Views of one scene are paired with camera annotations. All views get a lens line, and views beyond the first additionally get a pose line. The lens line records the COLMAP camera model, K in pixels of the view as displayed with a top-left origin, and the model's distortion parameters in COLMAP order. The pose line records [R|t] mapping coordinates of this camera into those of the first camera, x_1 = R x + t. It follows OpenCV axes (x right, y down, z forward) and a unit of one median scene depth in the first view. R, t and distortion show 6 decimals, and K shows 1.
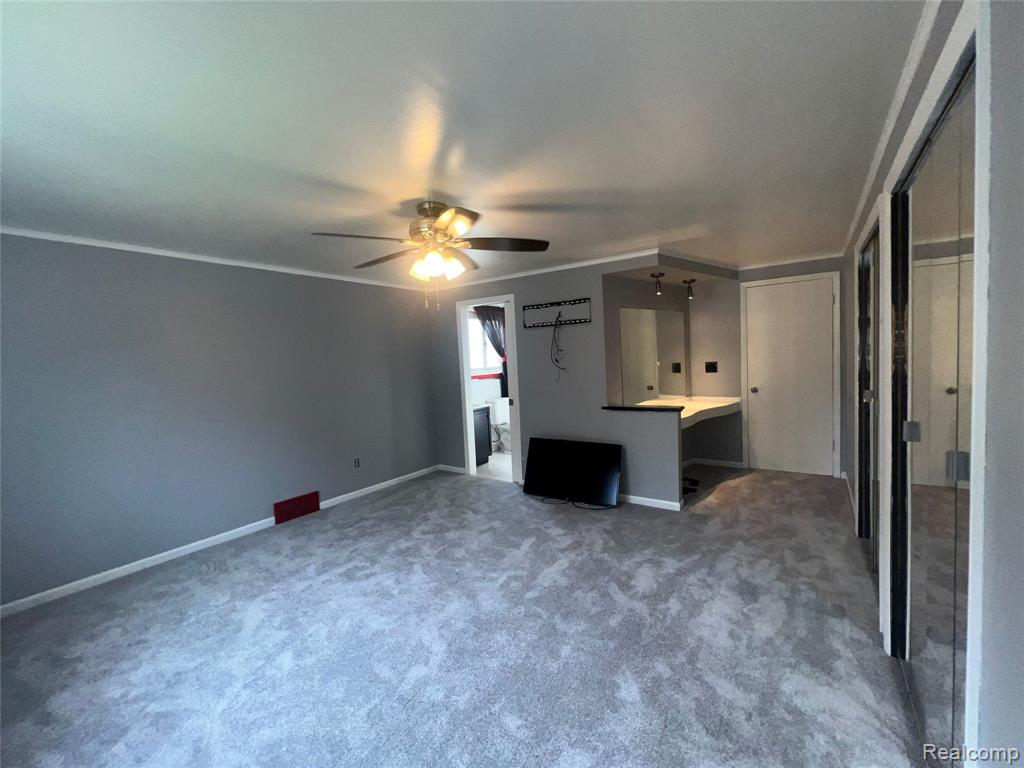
lens RADIAL K [[424.1, 0, 512.0], [0, 424.1, 384.0], [0, 0, 1]] dist [-0.002657, 0.000796]
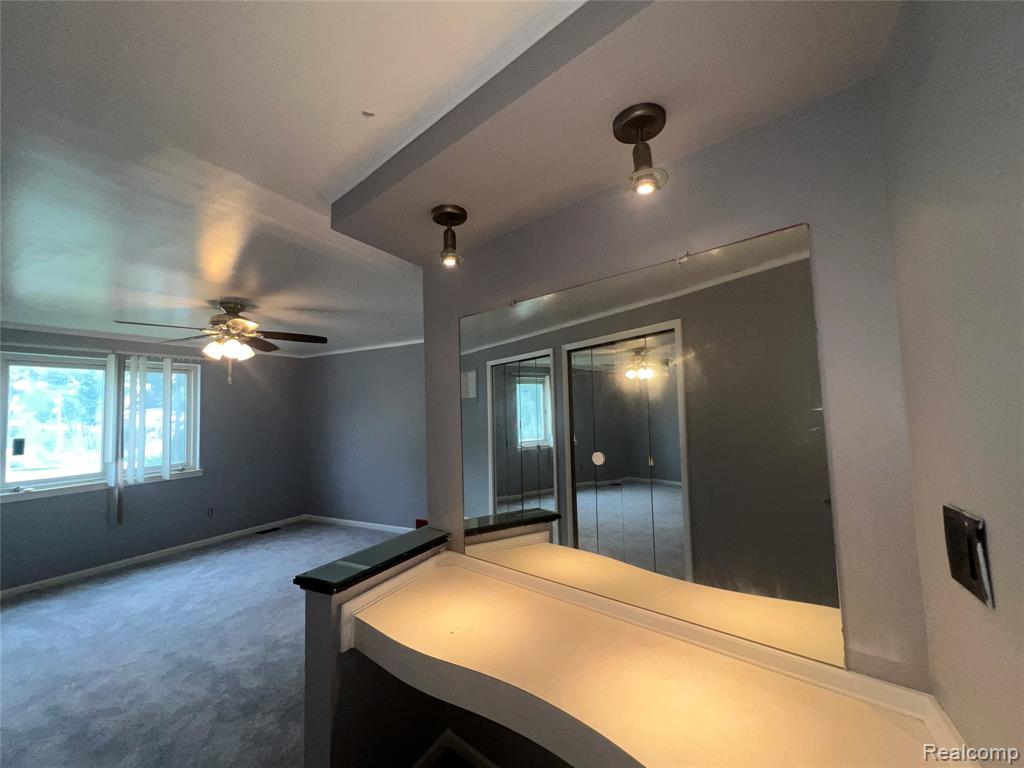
lens RADIAL K [[424.1, 0, 512.0], [0, 424.1, 384.0], [0, 0, 1]] dist [-0.002657, 0.000796]
pose [[0.114277, -0.020964, -0.993228, 0.769604], [-0.035015, 0.999071, -0.025116, -0.110252], [0.992832, 0.037648, 0.113437, 1.103912]]
